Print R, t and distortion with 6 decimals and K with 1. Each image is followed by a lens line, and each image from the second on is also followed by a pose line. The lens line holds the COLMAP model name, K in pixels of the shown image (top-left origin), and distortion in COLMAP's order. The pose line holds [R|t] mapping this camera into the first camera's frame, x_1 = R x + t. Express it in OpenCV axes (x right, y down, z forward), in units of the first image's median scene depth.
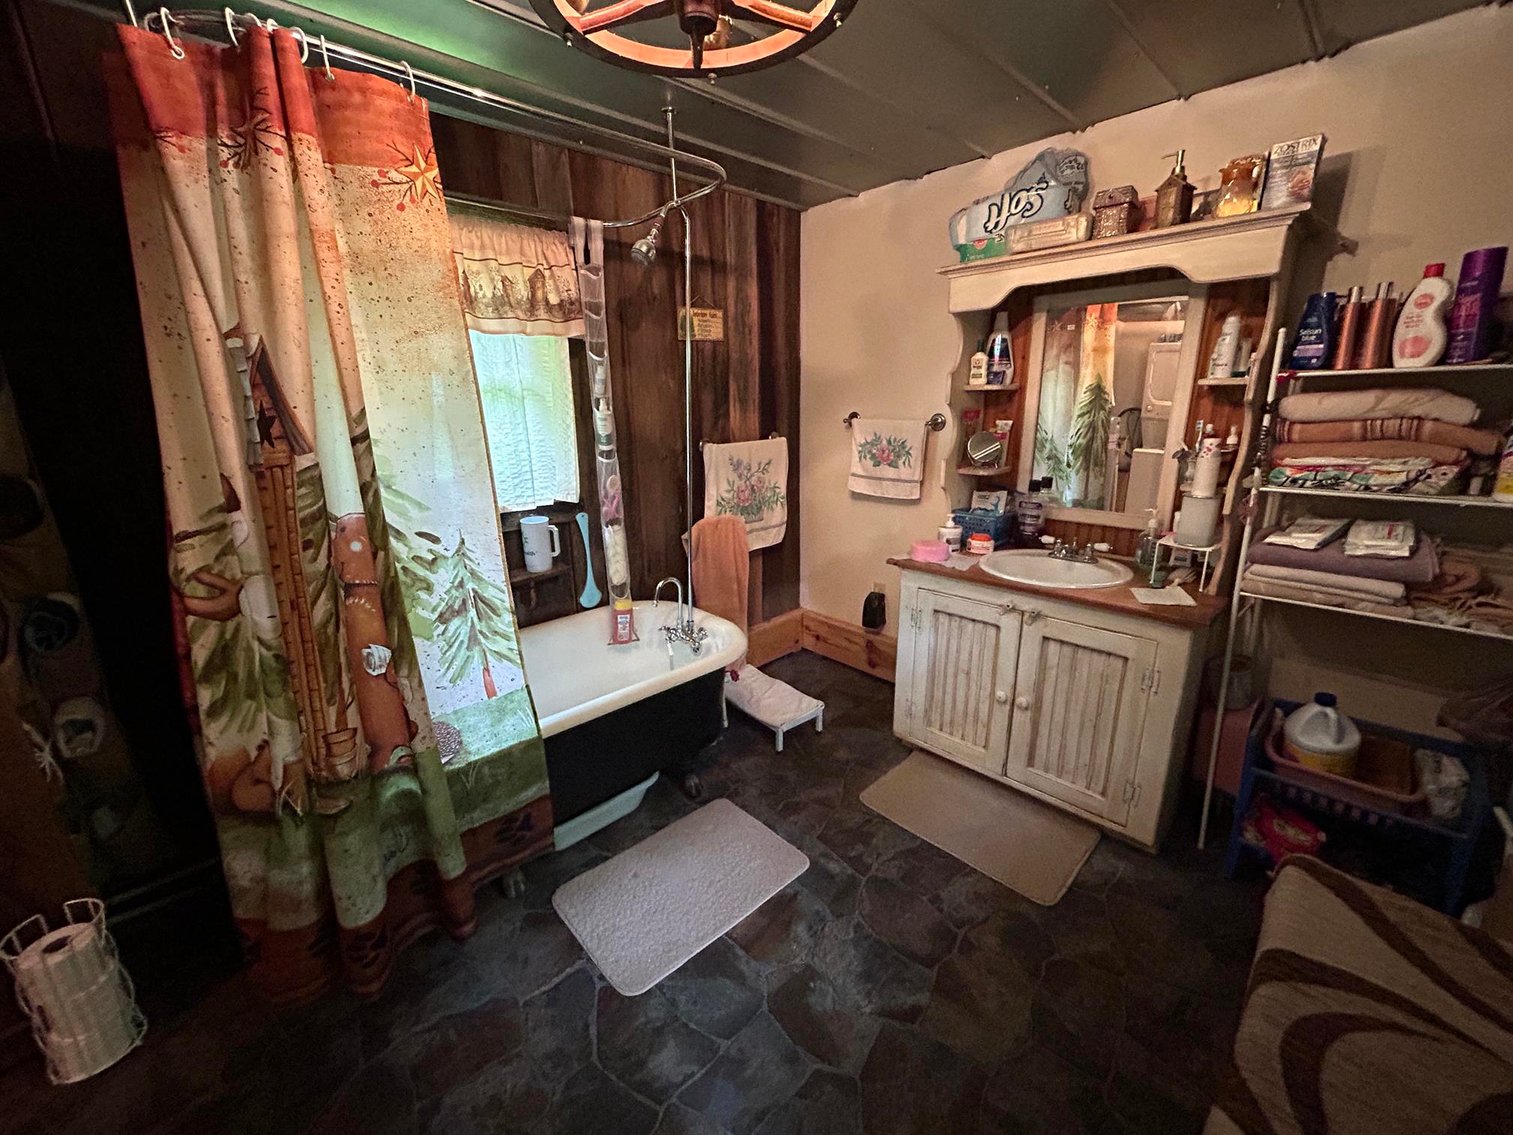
lens RADIAL K [[609.2, 0, 751.7], [0, 609.2, 567.5], [0, 0, 1]] dist [-0.001604, 0.000030]
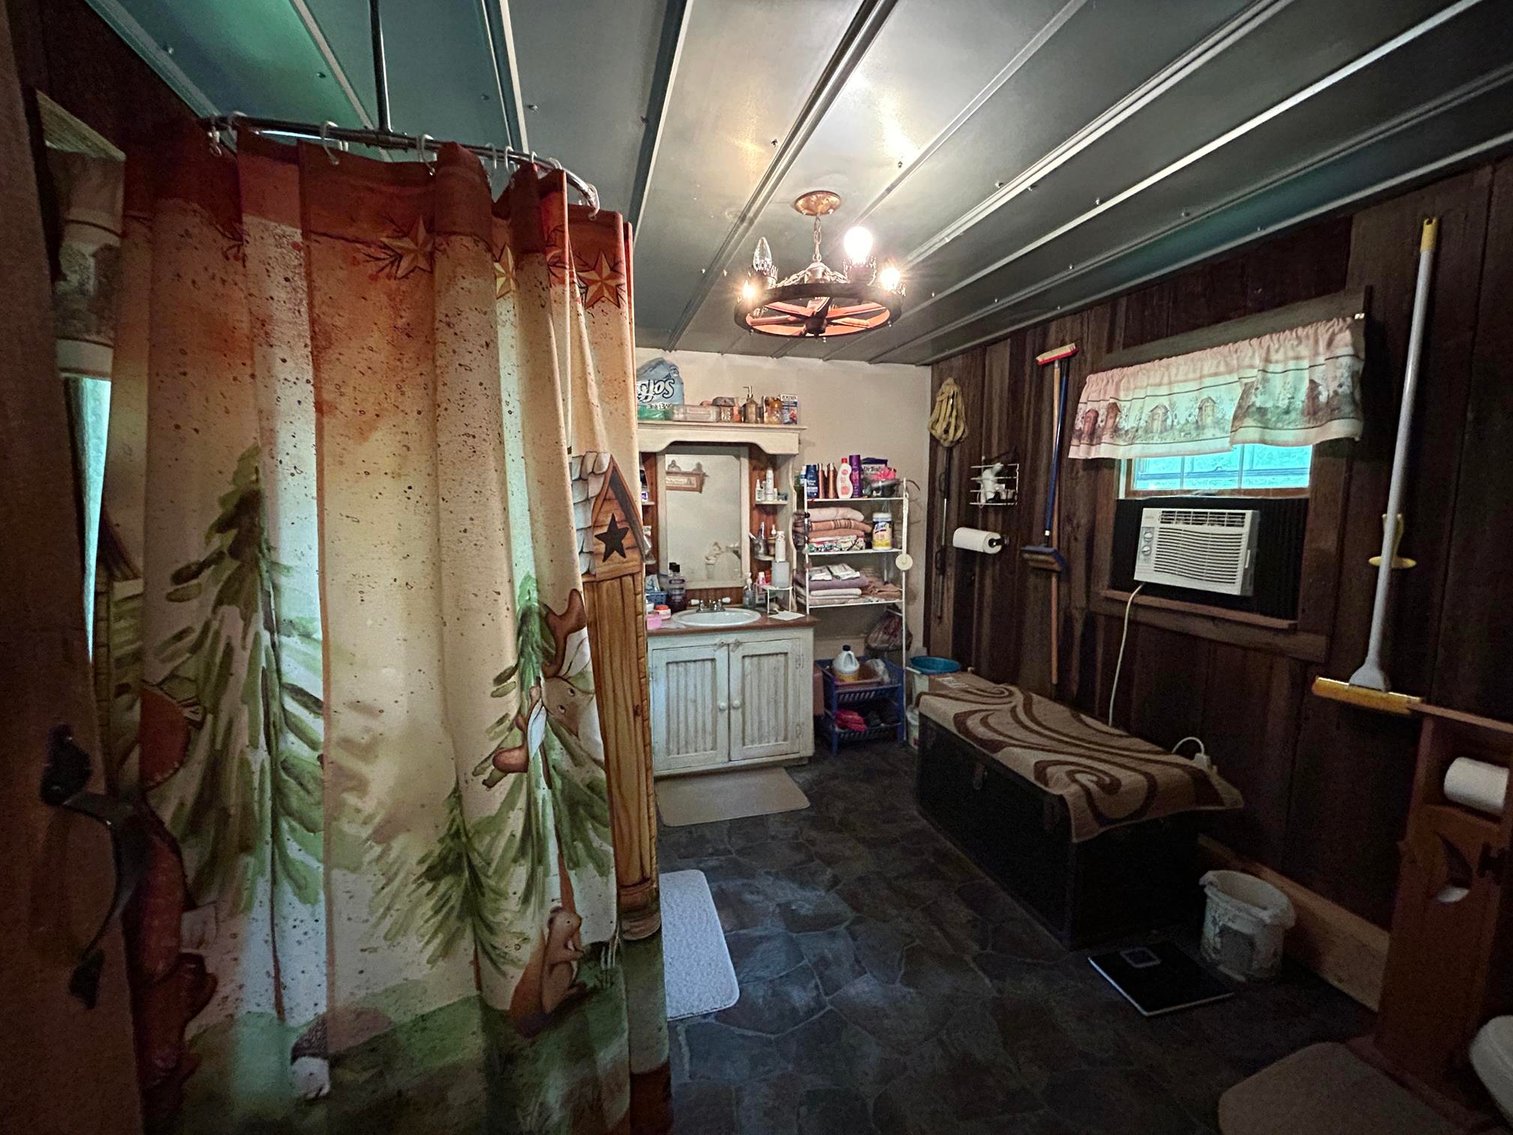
lens RADIAL K [[608.4, 0, 756.5], [0, 608.4, 567.5], [0, 0, 1]] dist [0.002650, 0.000393]
pose [[0.463678, -0.081747, 0.882225, -1.014380], [0.233071, 0.971919, -0.032439, -0.058704], [-0.854799, 0.220662, 0.469710, 0.199589]]
